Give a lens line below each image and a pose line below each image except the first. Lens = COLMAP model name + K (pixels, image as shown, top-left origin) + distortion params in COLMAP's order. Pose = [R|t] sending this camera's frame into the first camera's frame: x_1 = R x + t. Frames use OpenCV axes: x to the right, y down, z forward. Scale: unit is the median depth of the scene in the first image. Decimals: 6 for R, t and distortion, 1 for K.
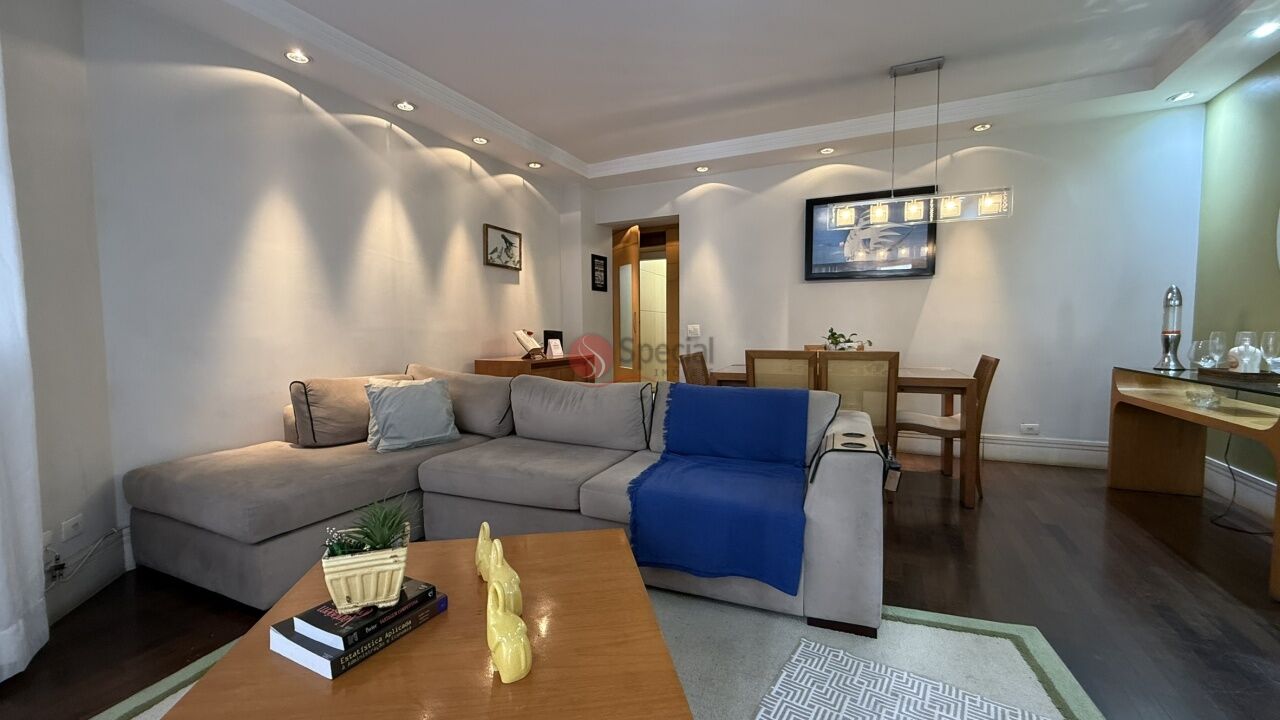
lens RADIAL K [[509.9, 0, 636.2], [0, 509.9, 360.9], [0, 0, 1]] dist [-0.000899, 0.000259]
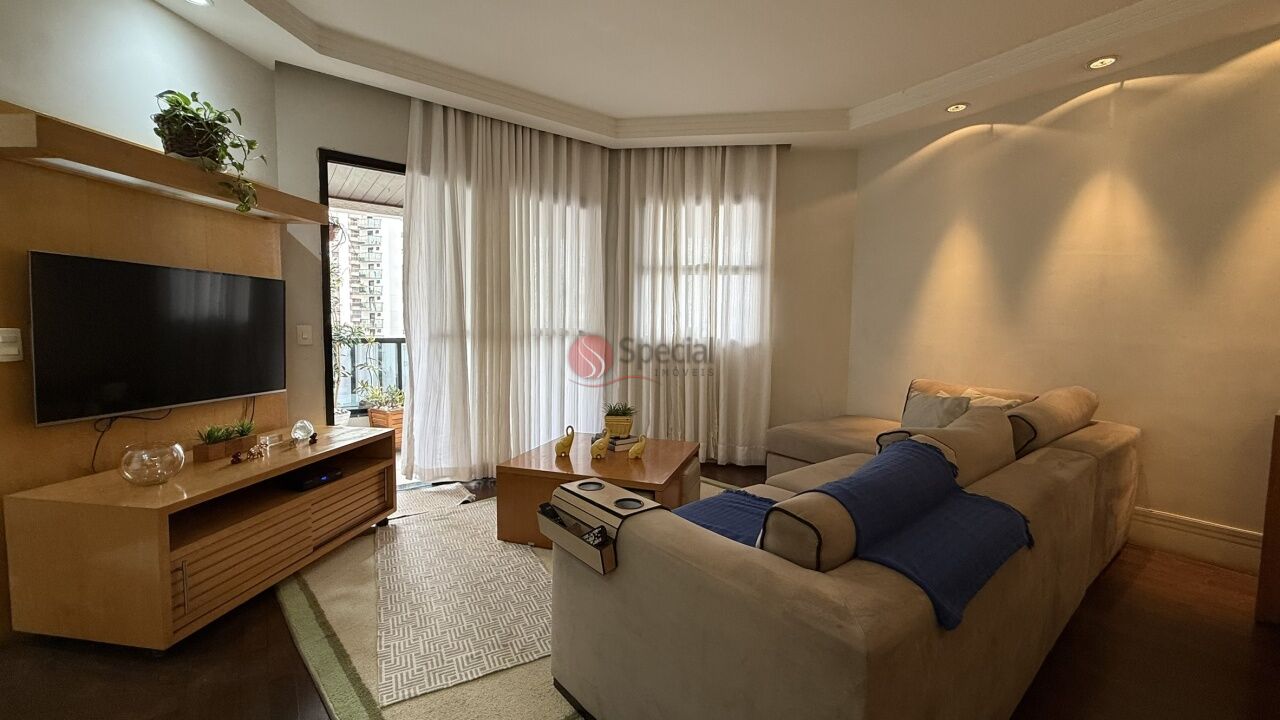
lens RADIAL K [[525.6, 0, 652.7], [0, 525.6, 350.8], [0, 0, 1]] dist [0.058819, 0.000011]
pose [[-0.441775, 0.057438, -0.895285, 0.500200], [-0.063310, 0.993464, 0.094976, -0.072679], [0.894889, 0.098638, -0.435251, 0.613724]]
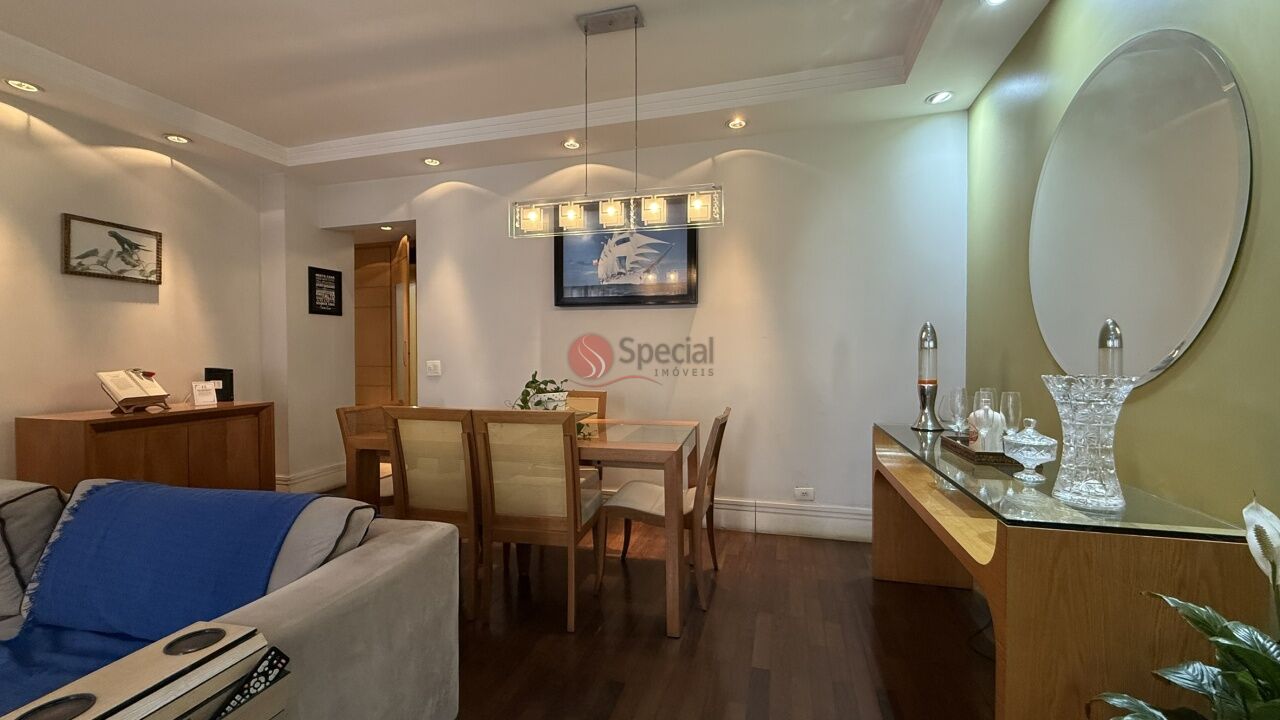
lens RADIAL K [[509.9, 0, 636.2], [0, 509.9, 360.9], [0, 0, 1]] dist [-0.000899, 0.000259]
pose [[0.985877, 0.003359, 0.167435, 0.336562], [0.004483, 0.998911, -0.046437, -0.038036], [-0.167408, 0.046532, 0.984789, 0.213028]]
